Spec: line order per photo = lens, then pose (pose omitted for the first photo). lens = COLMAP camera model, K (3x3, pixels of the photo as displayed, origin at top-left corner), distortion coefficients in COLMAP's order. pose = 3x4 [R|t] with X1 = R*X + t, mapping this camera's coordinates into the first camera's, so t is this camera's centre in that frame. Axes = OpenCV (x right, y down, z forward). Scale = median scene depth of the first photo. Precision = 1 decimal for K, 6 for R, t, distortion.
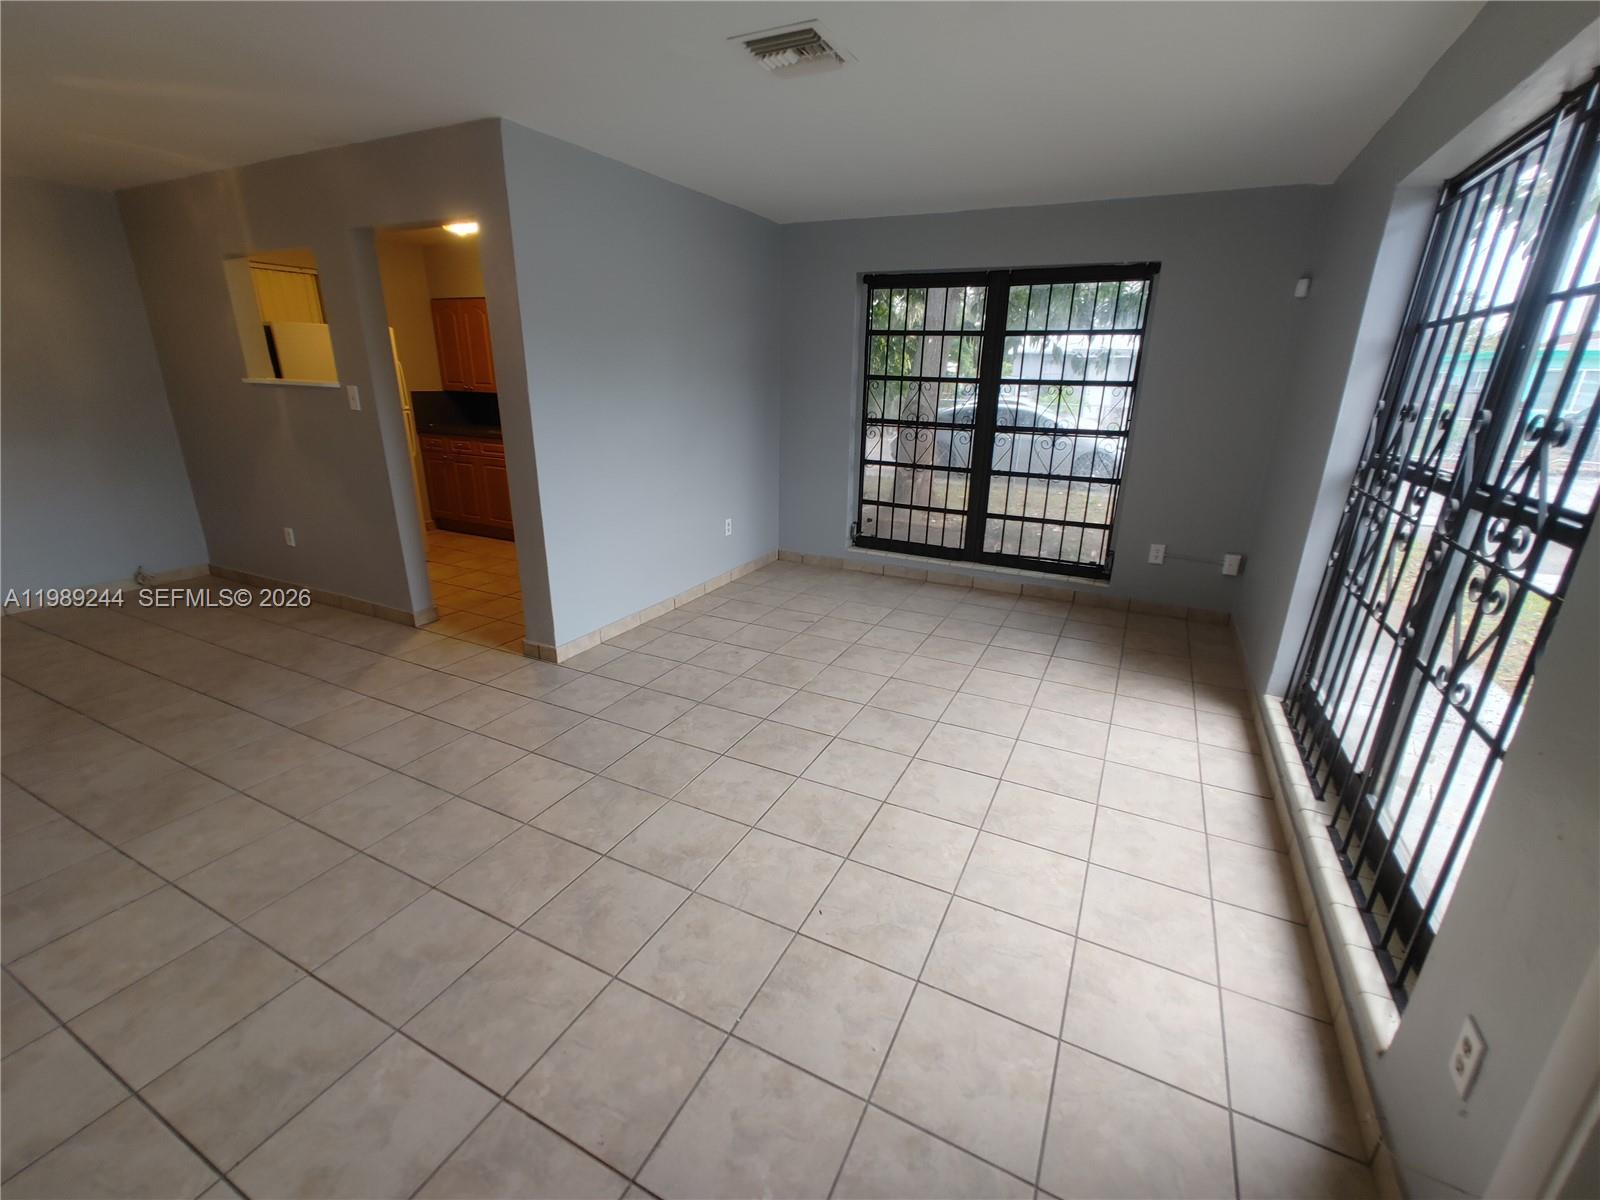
lens RADIAL K [[688.4, 0, 806.6], [0, 688.4, 602.7], [0, 0, 1]] dist [0.001421, -0.000189]
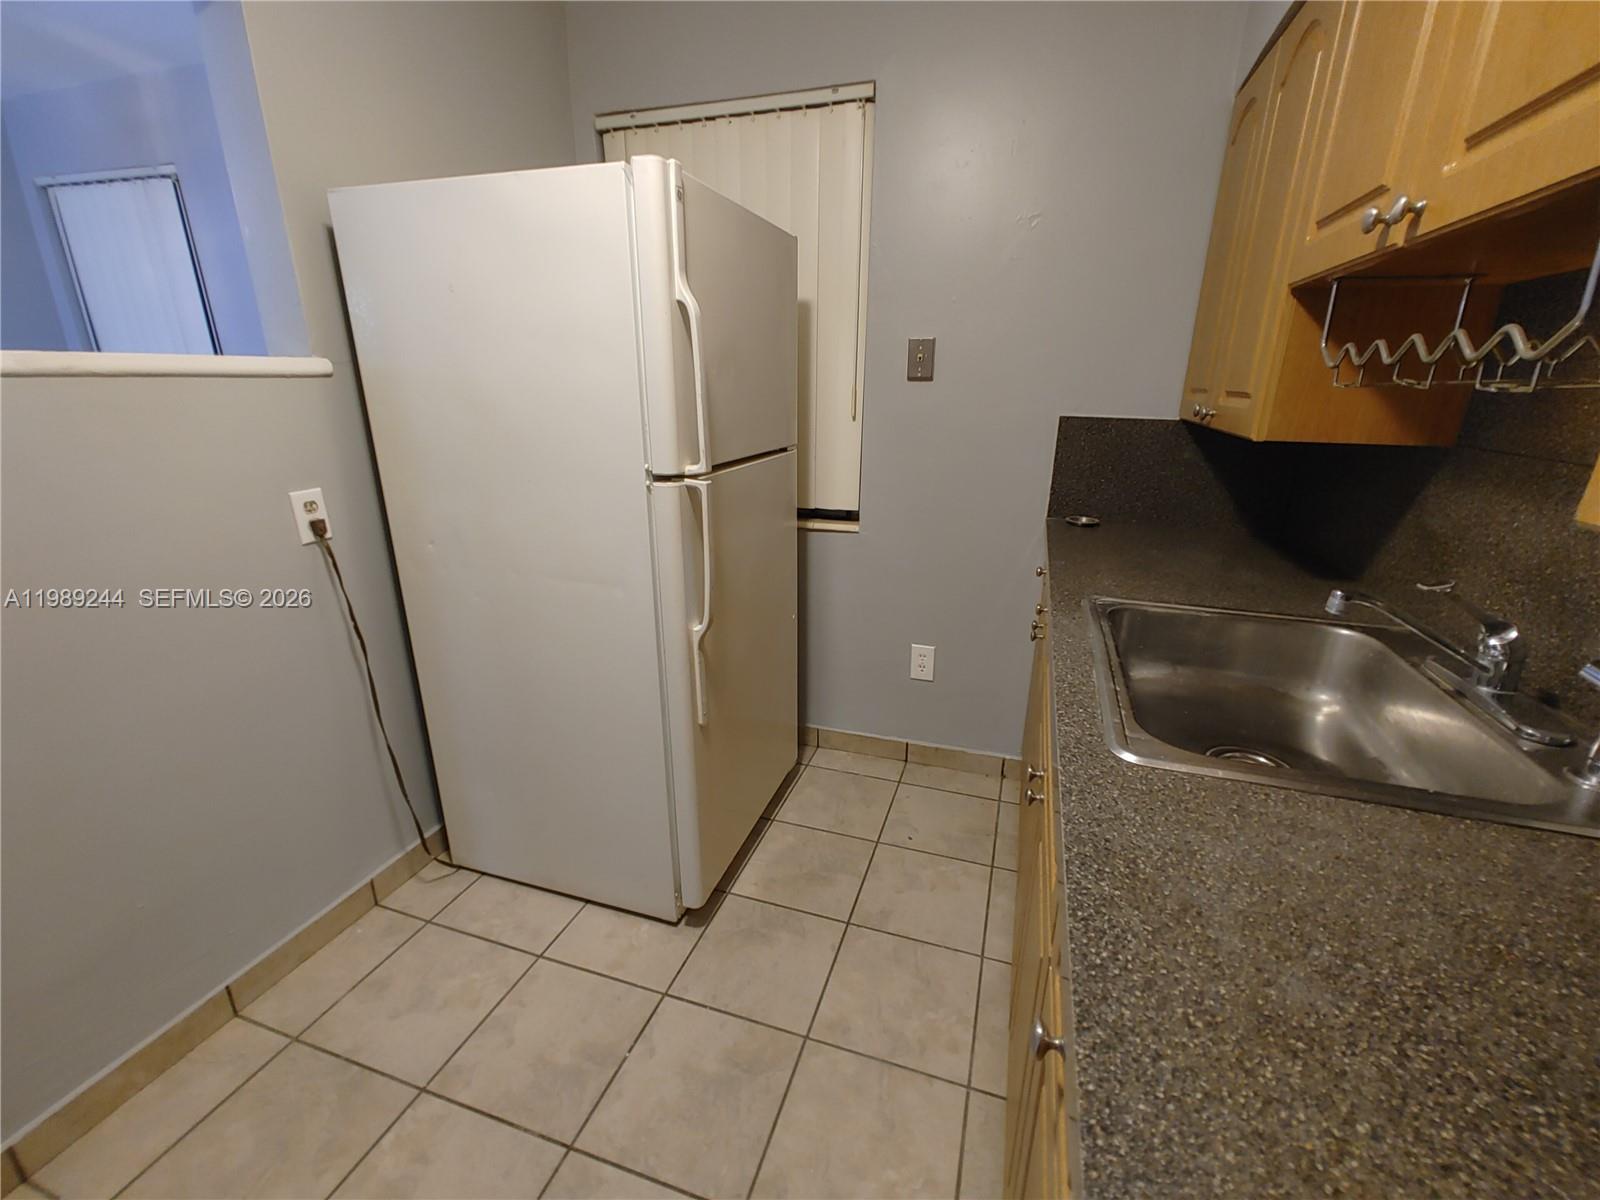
lens RADIAL K [[677.2, 0, 814.6], [0, 677.2, 599.7], [0, 0, 1]] dist [0.000345, 0.000667]
pose [[0.151651, 0.290976, -0.944635, -0.543904], [-0.322365, 0.917993, 0.231017, -0.563745], [0.934389, 0.269484, 0.233015, 1.792119]]
